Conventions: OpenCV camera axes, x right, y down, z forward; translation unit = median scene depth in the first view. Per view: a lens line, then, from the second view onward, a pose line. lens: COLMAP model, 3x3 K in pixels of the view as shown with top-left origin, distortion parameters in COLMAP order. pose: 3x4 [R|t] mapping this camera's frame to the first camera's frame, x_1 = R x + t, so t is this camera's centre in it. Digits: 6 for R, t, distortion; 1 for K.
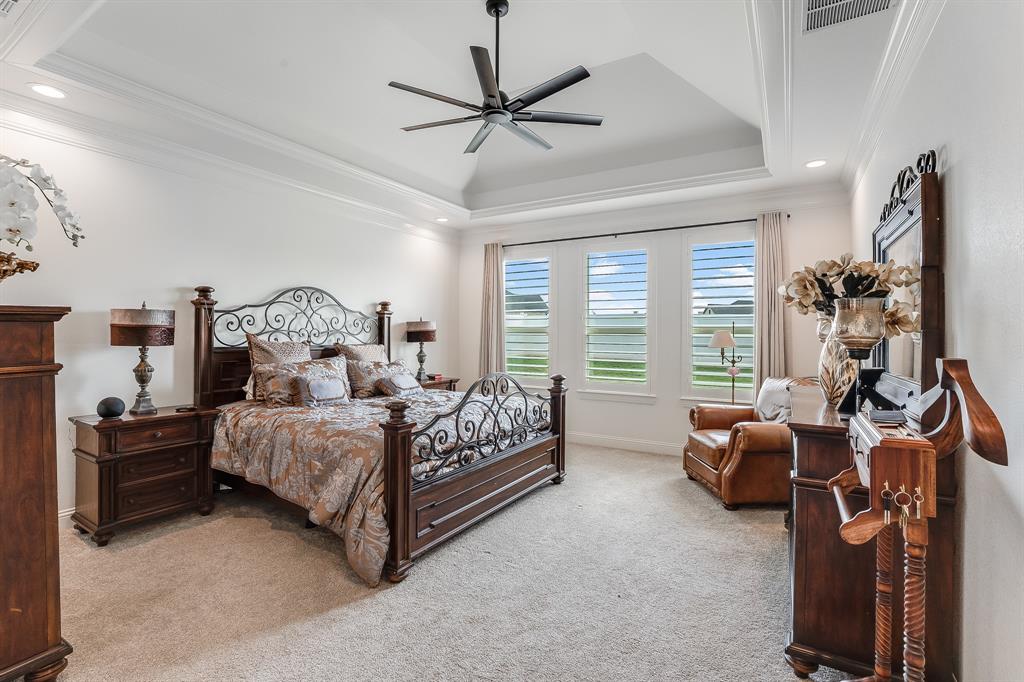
lens RADIAL K [[468.0, 0, 520.1], [0, 468.0, 325.3], [0, 0, 1]] dist [-0.058155, 0.018182]
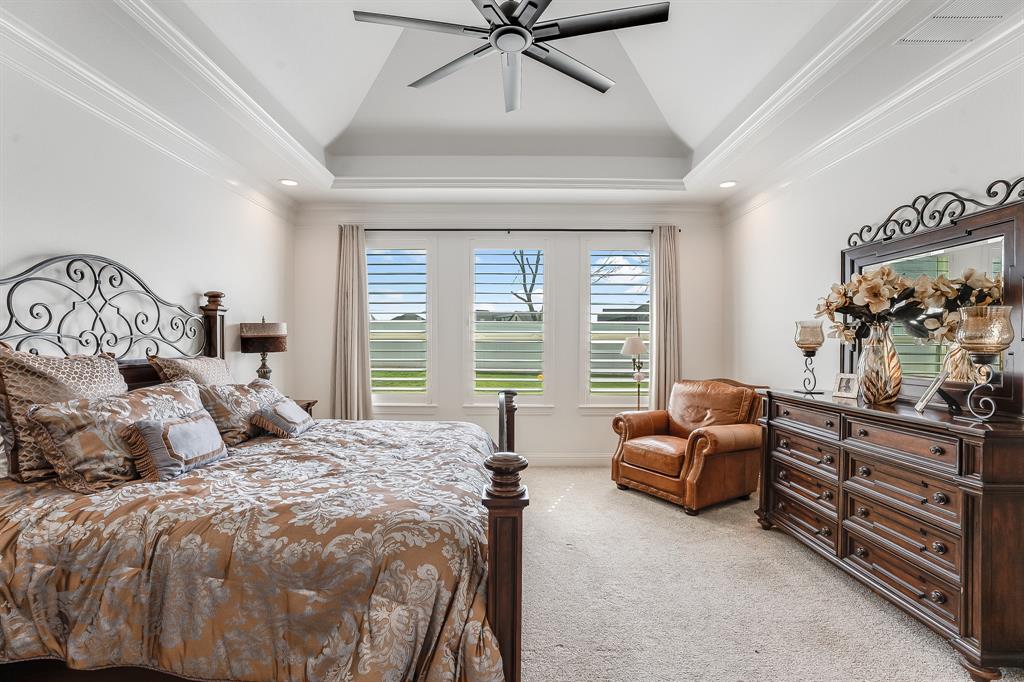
lens RADIAL K [[468.0, 0, 547.5], [0, 468.0, 345.3], [0, 0, 1]] dist [-0.058155, 0.018182]
pose [[0.853776, -0.005887, 0.520607, -0.280816], [-0.008506, 0.999645, 0.025254, 0.005892], [-0.520571, -0.025990, 0.853423, 0.259475]]
